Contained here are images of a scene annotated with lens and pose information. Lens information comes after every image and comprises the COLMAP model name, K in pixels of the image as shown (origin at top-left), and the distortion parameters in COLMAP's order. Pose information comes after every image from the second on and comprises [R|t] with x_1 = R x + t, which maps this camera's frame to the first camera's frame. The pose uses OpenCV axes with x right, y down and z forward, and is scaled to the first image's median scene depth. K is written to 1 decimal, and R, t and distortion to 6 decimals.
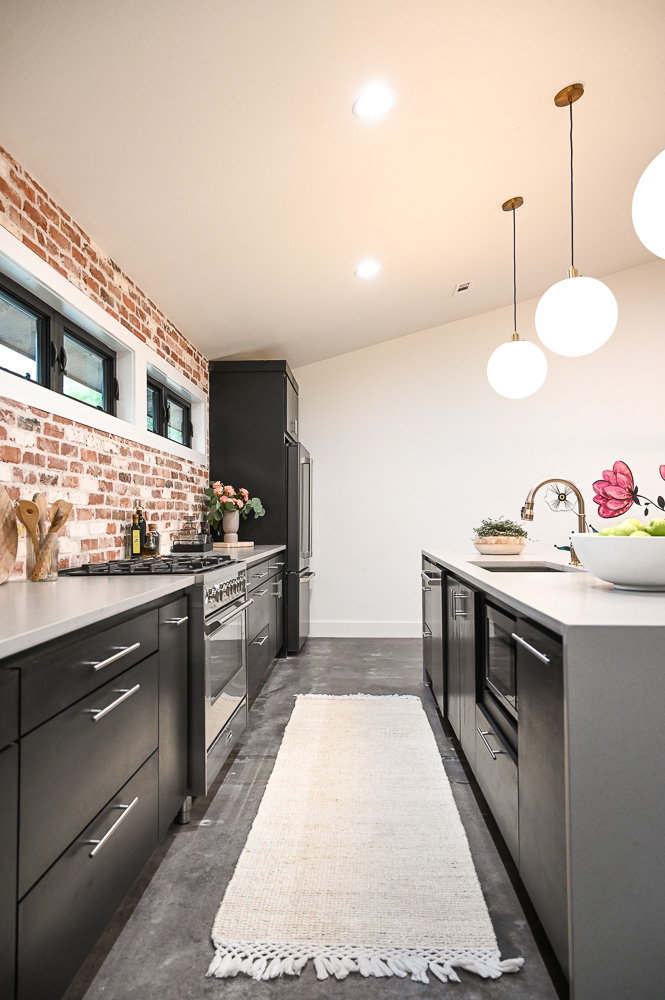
lens RADIAL K [[691.5, 0, 348.4], [0, 691.5, 493.1], [0, 0, 1]] dist [0.021856, -0.003475]
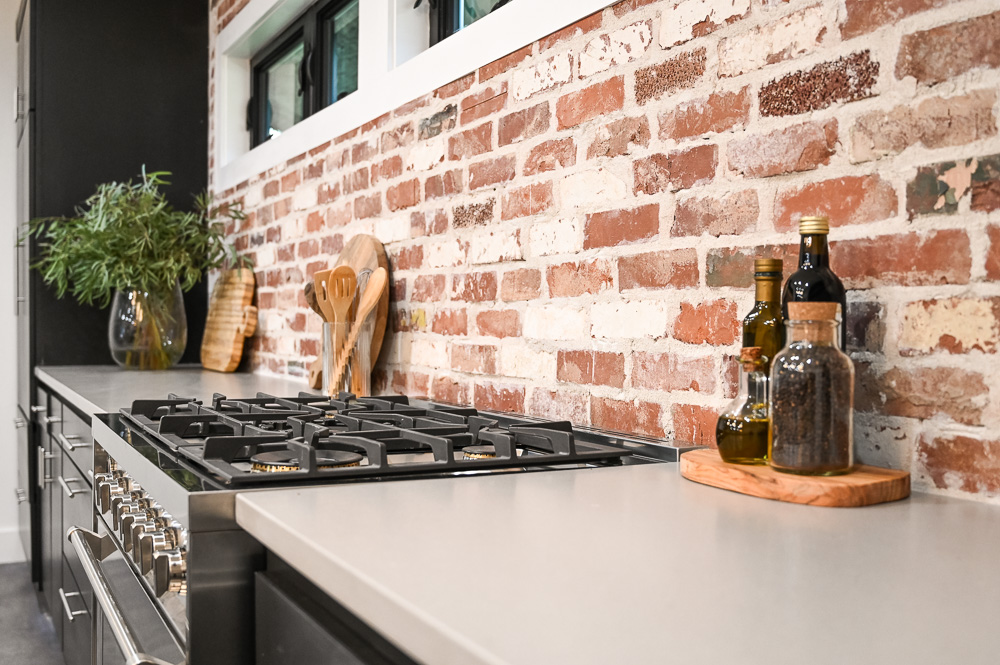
lens RADIAL K [[1033.5, 0, 499.4], [0, 1033.5, 329.9], [0, 0, 1]] dist [-0.042942, 0.000000]
pose [[-0.877155, 0.008453, -0.480133, -0.090041], [0.022424, 0.999475, -0.023370, 0.062622], [0.479683, -0.031265, -0.876885, 1.332373]]
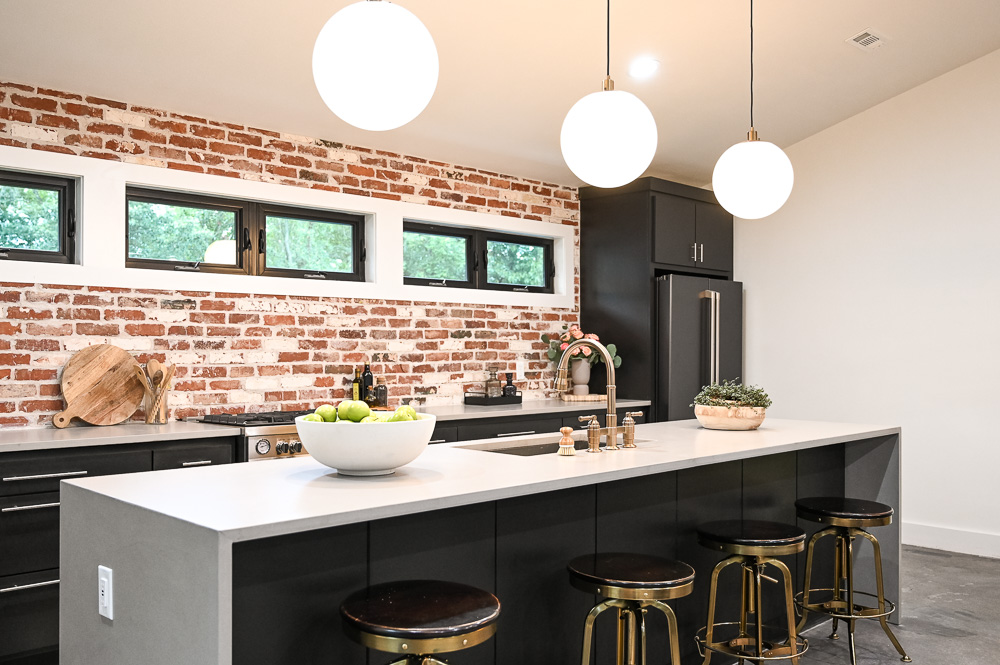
lens RADIAL K [[932.8, 0, 499.2], [0, 932.8, 334.4], [0, 0, 1]] dist [-0.026039, 0.000000]
pose [[0.714810, -0.002812, -0.699313, 0.931214], [0.021906, 0.999591, 0.018372, -0.047628], [0.698976, -0.028452, 0.714579, 0.128875]]
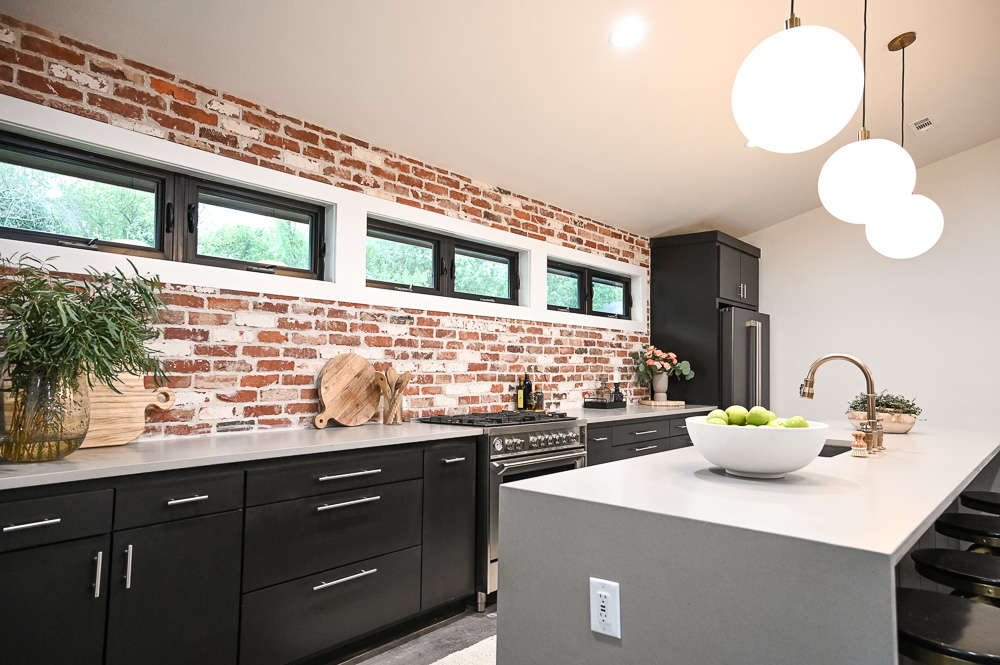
lens RADIAL K [[675.6, 0, 503.9], [0, 675.6, 326.8], [0, 0, 1]] dist [0.037785, 0.013104]
pose [[0.787052, -0.017670, -0.616634, 0.483662], [0.004680, 0.999732, -0.022674, -0.038747], [0.616869, 0.014959, 0.786923, -0.017755]]
